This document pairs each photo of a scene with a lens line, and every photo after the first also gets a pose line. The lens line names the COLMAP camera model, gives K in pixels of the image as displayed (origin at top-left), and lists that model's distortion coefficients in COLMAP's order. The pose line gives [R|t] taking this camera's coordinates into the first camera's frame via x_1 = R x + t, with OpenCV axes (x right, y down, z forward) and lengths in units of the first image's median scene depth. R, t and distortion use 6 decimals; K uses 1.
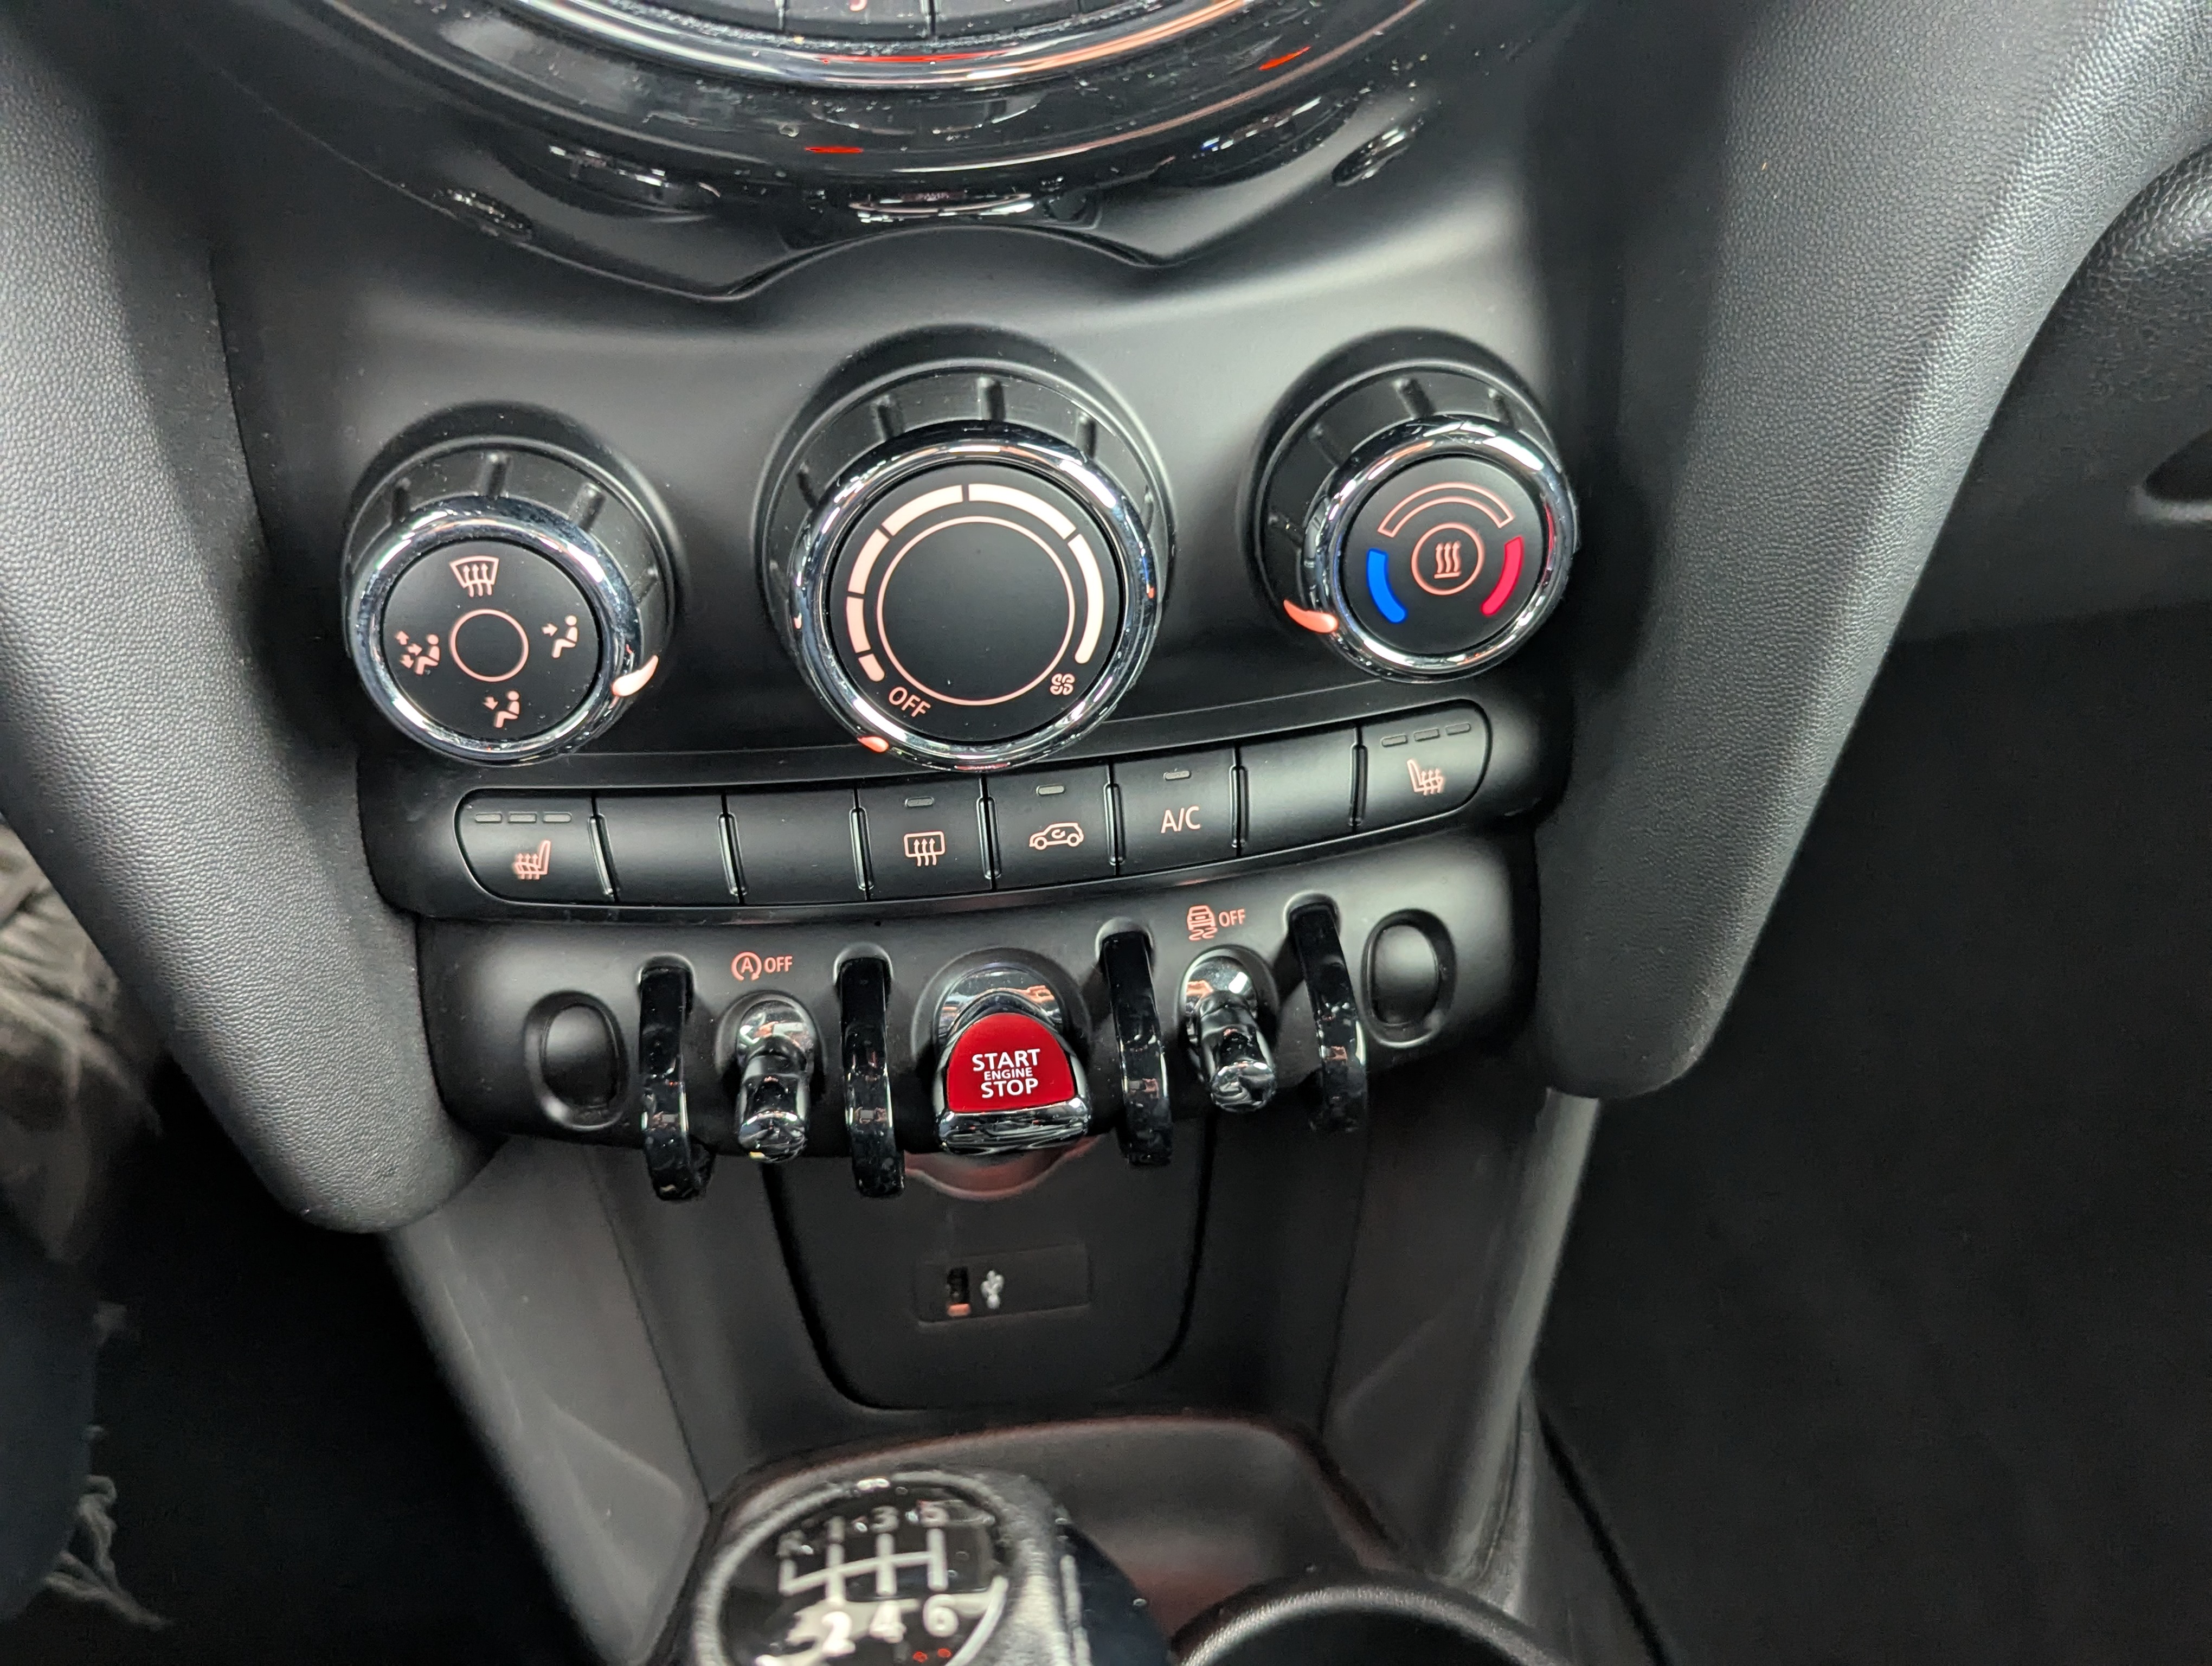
lens RADIAL K [[2047.0, 0, 1105.4], [0, 2047.0, 843.3], [0, 0, 1]] dist [0.012735, 0.000000]
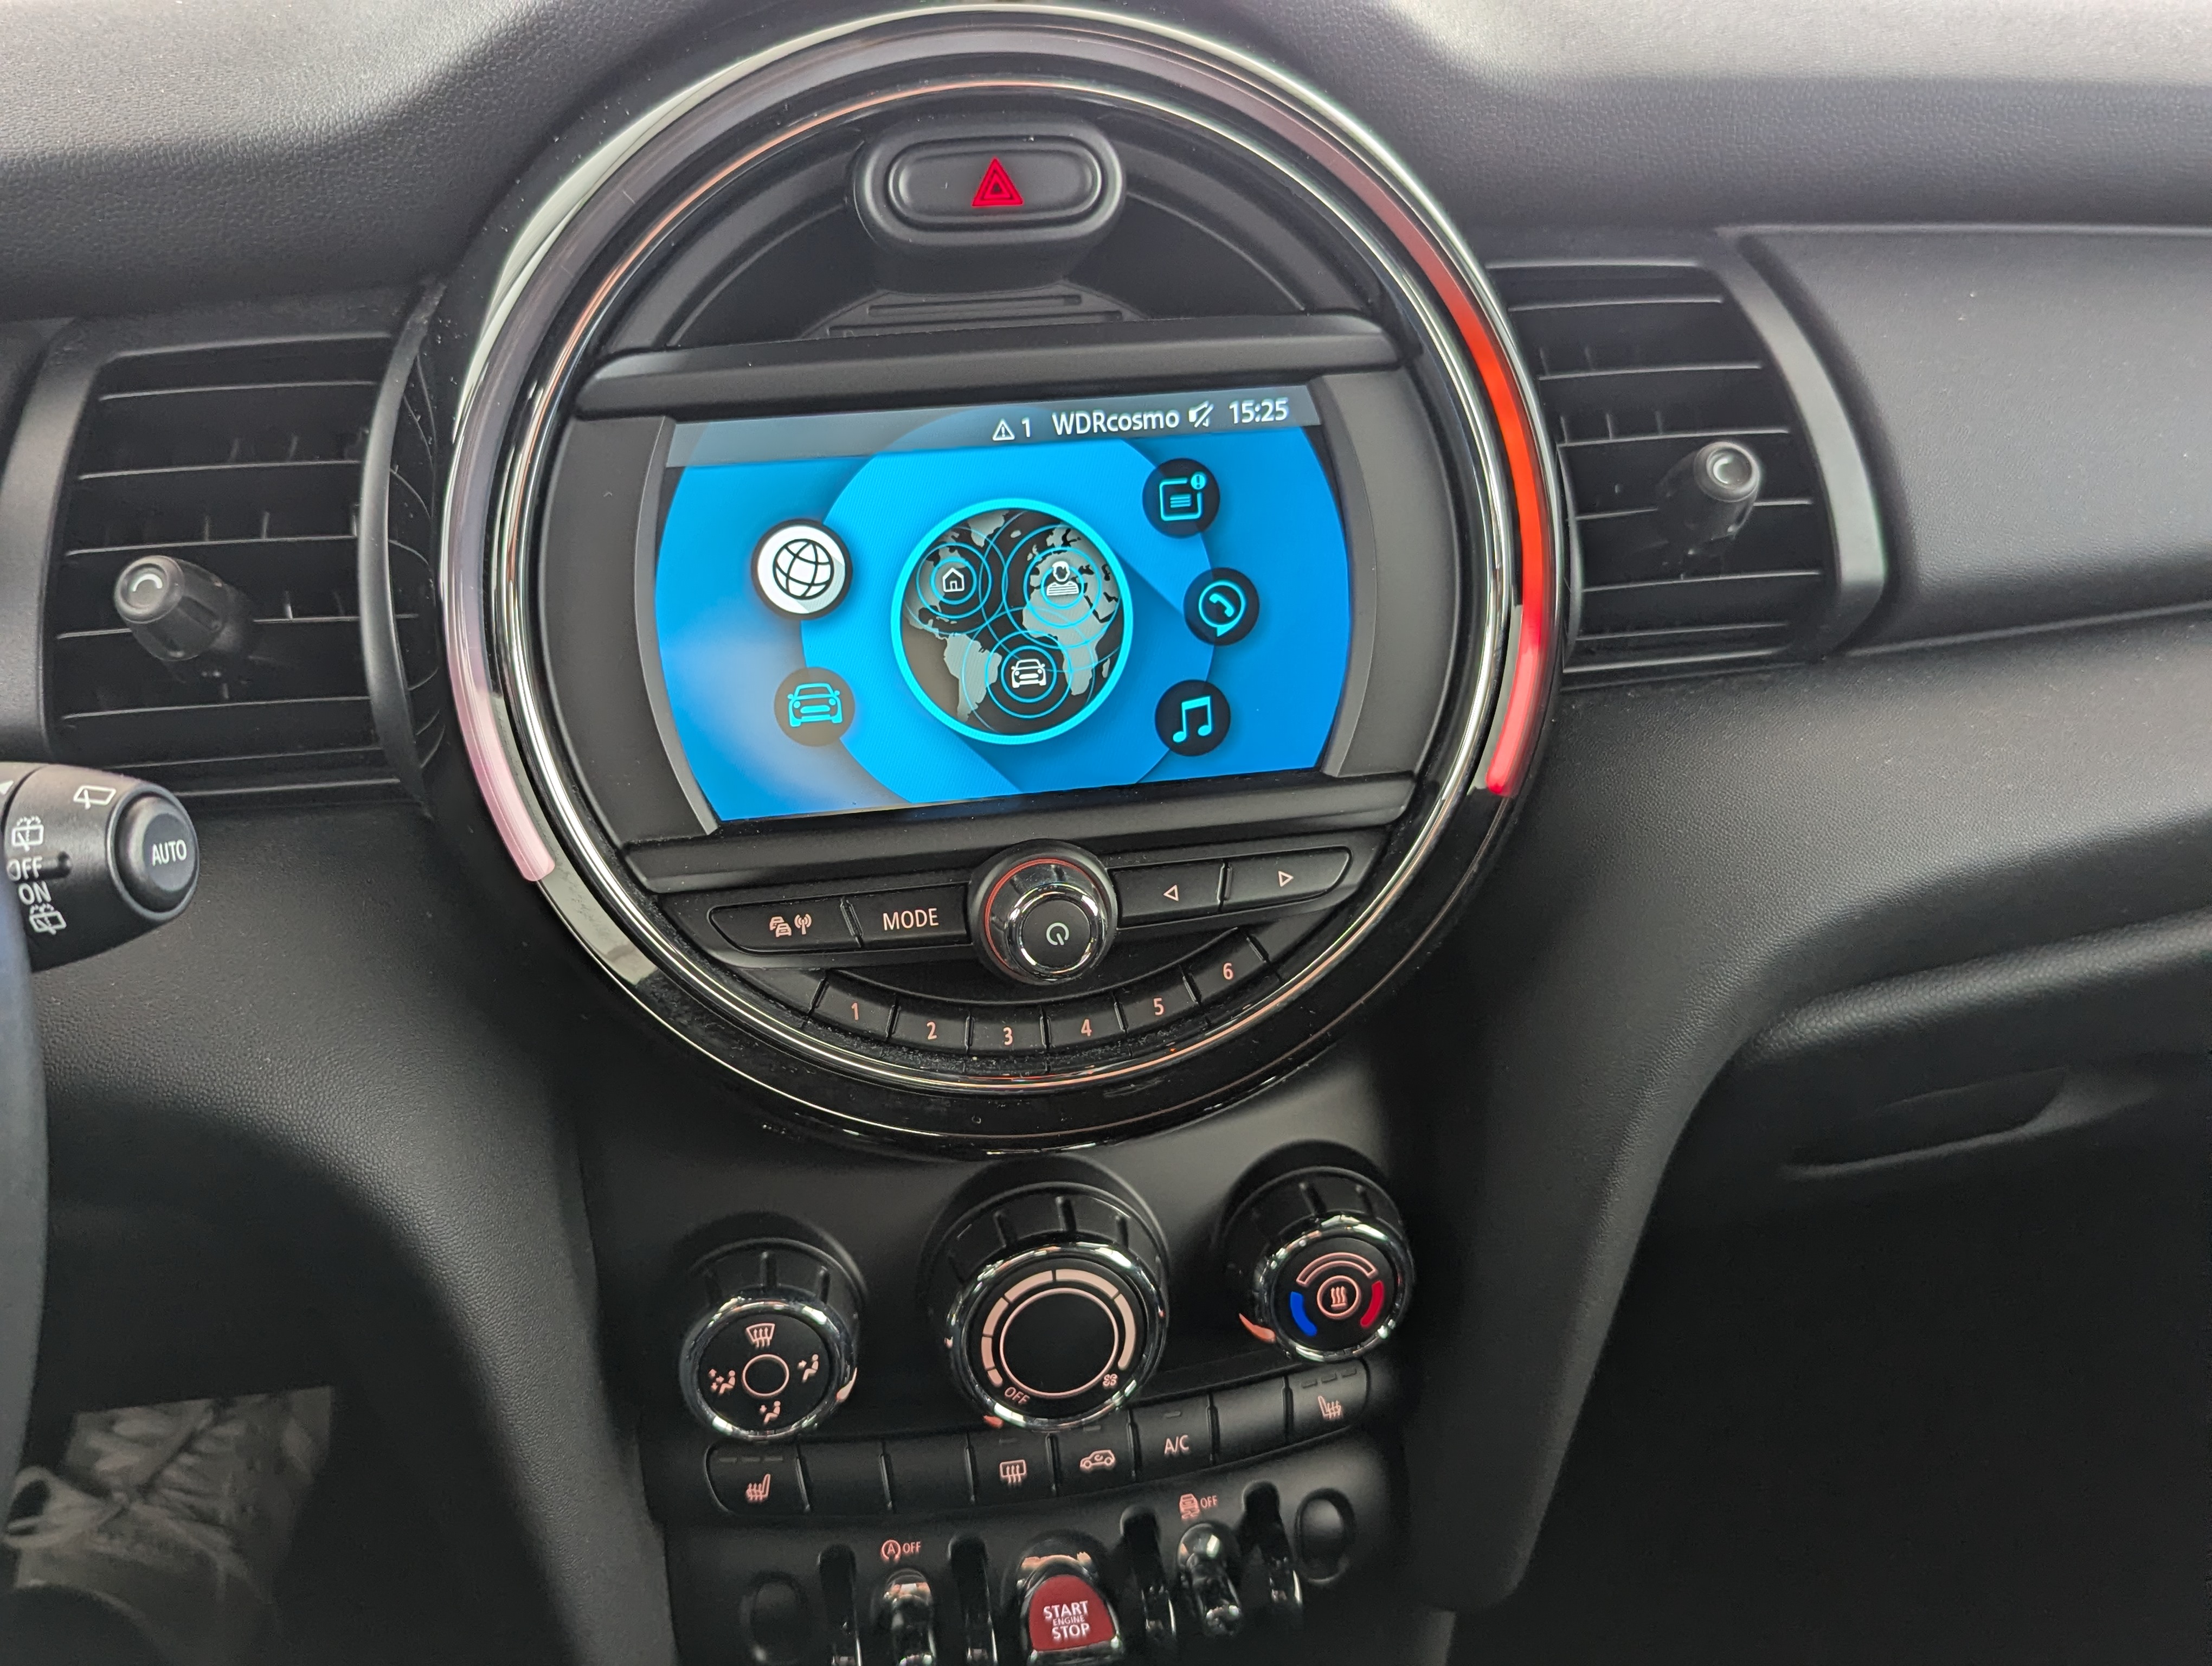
lens RADIAL K [[2047.0, 0, 1095.1], [0, 2047.0, 817.6], [0, 0, 1]] dist [0.012735, 0.000000]
pose [[0.998105, -0.021047, 0.057821, -0.107248], [0.031471, 0.982091, -0.185761, -0.196018], [-0.052876, 0.187228, 0.980892, -0.629903]]
